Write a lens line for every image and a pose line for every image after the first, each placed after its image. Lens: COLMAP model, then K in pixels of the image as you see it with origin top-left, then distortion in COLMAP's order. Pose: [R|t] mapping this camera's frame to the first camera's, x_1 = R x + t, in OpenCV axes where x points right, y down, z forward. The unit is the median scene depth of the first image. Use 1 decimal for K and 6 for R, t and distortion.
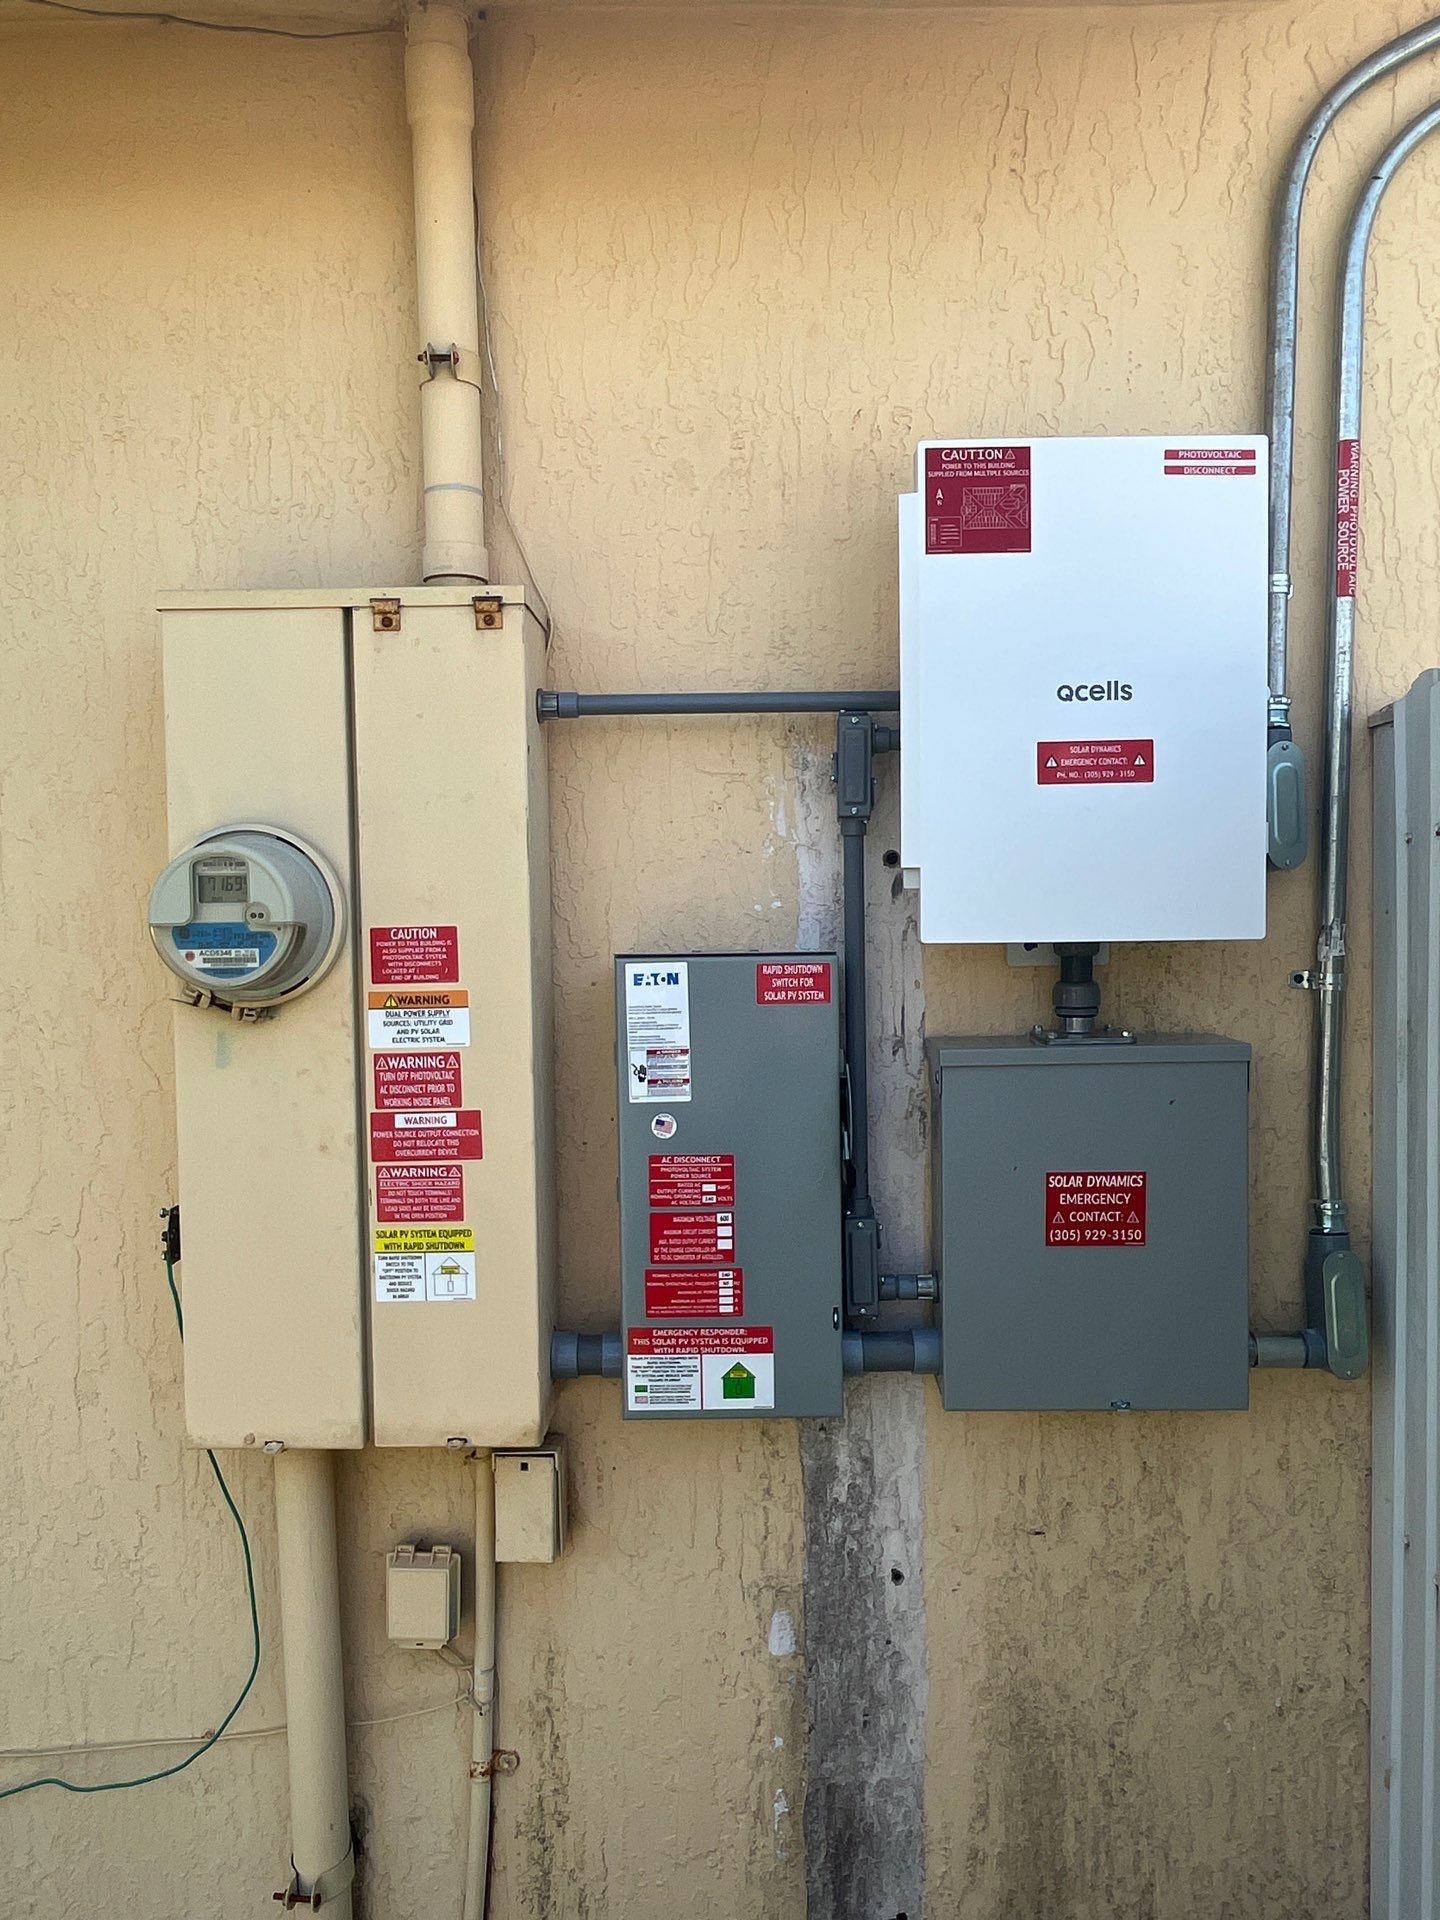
lens RADIAL K [[1422.3, 0, 711.3], [0, 1422.3, 956.6], [0, 0, 1]] dist [0.038097, -0.026859]
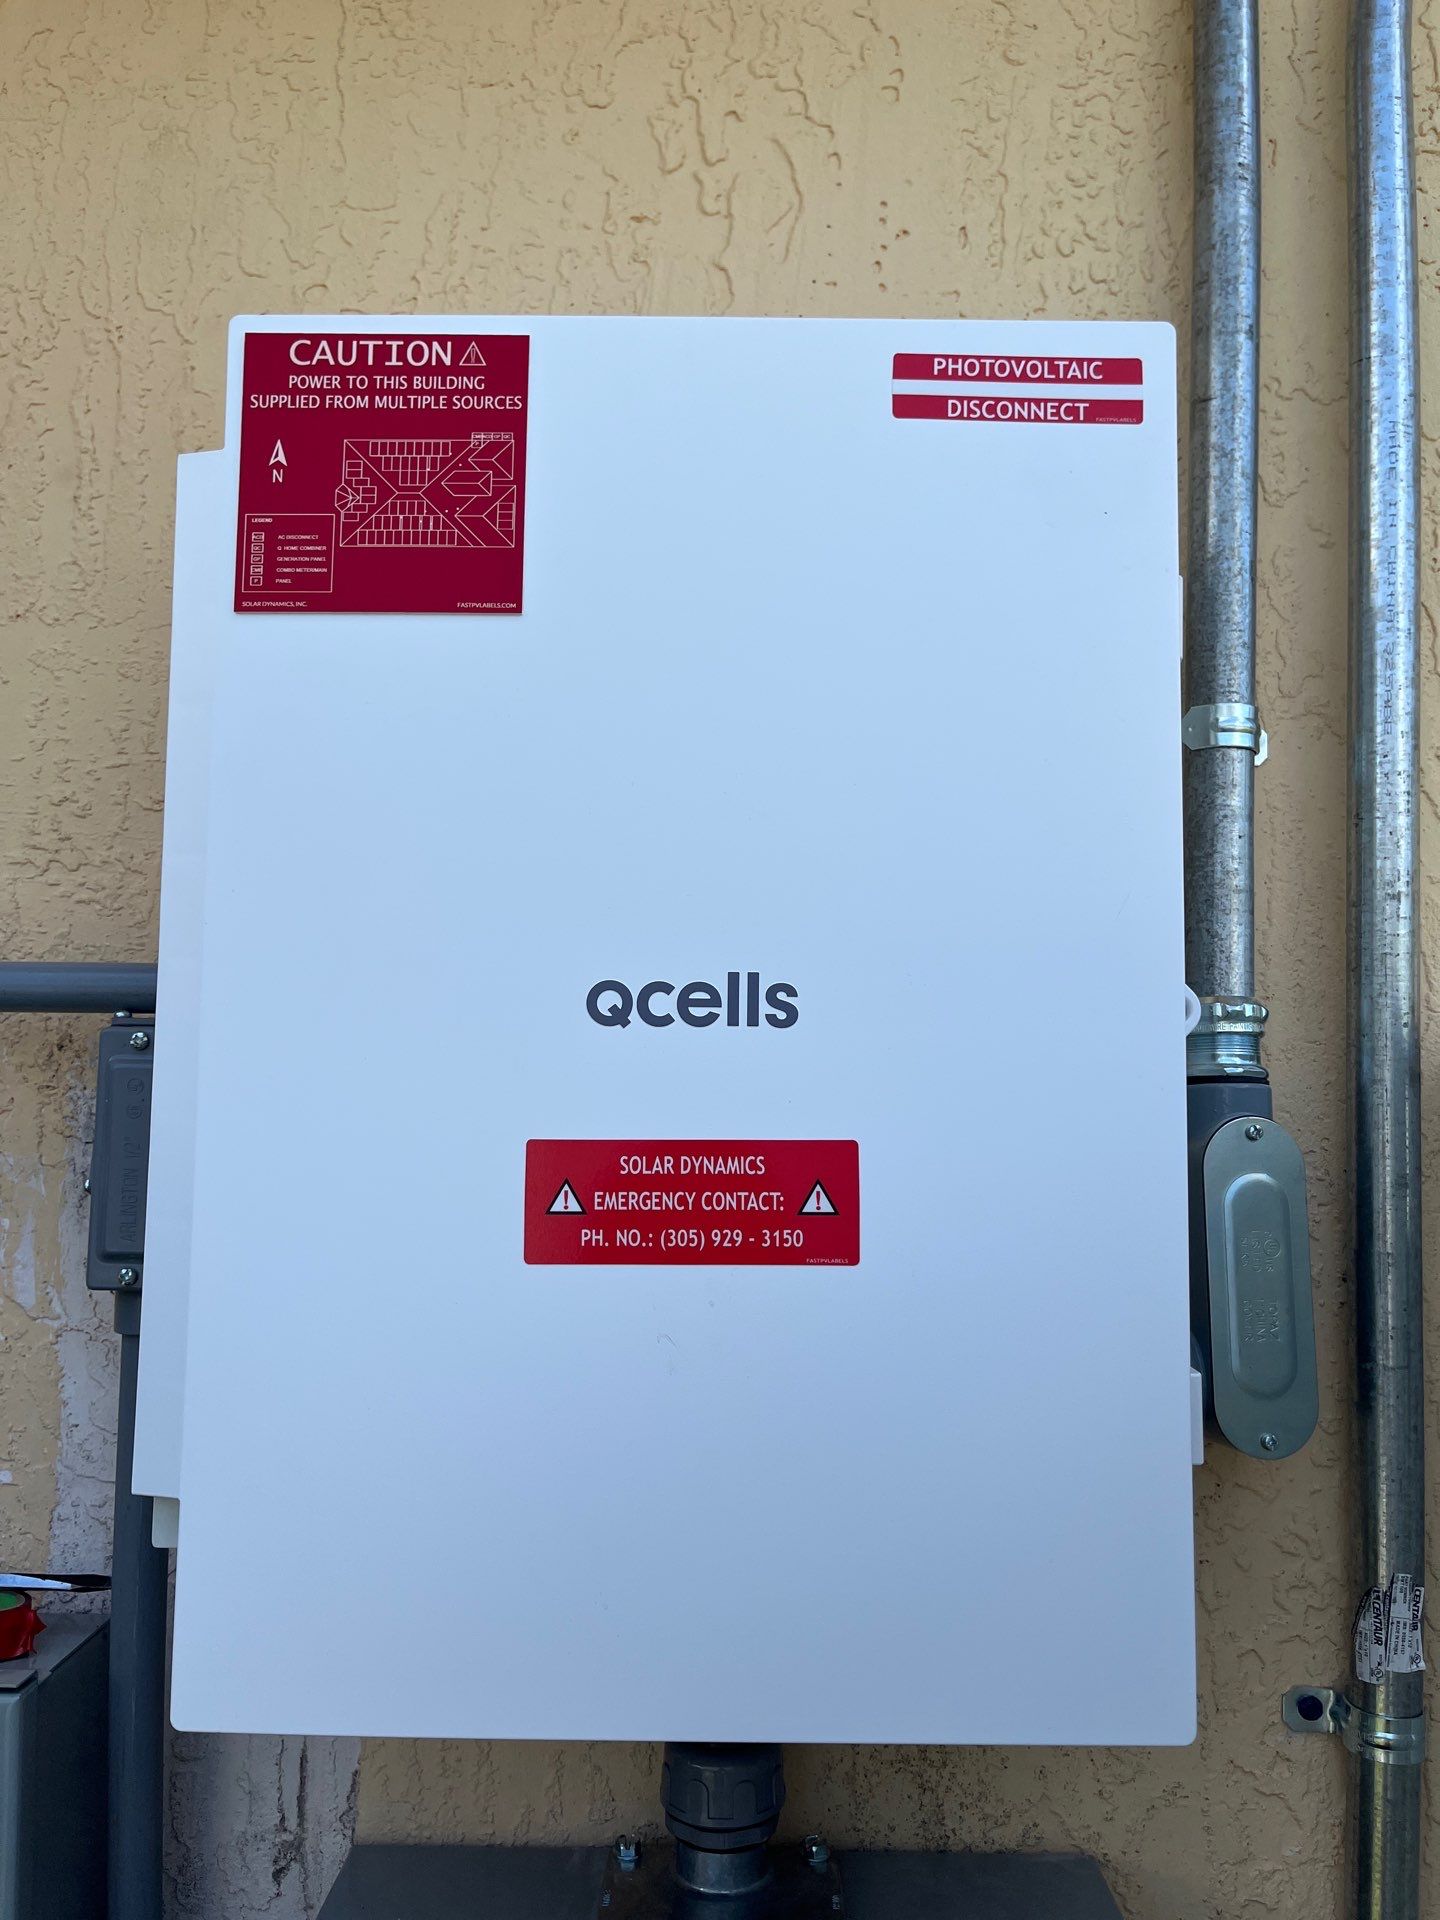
lens RADIAL K [[1422.3, 0, 730.8], [0, 1422.3, 965.2], [0, 0, 1]] dist [0.038097, -0.026859]
pose [[0.999650, 0.022173, -0.014416, 0.282518], [-0.023661, 0.993321, -0.112928, -0.154794], [0.011816, 0.113230, 0.993499, 0.650315]]
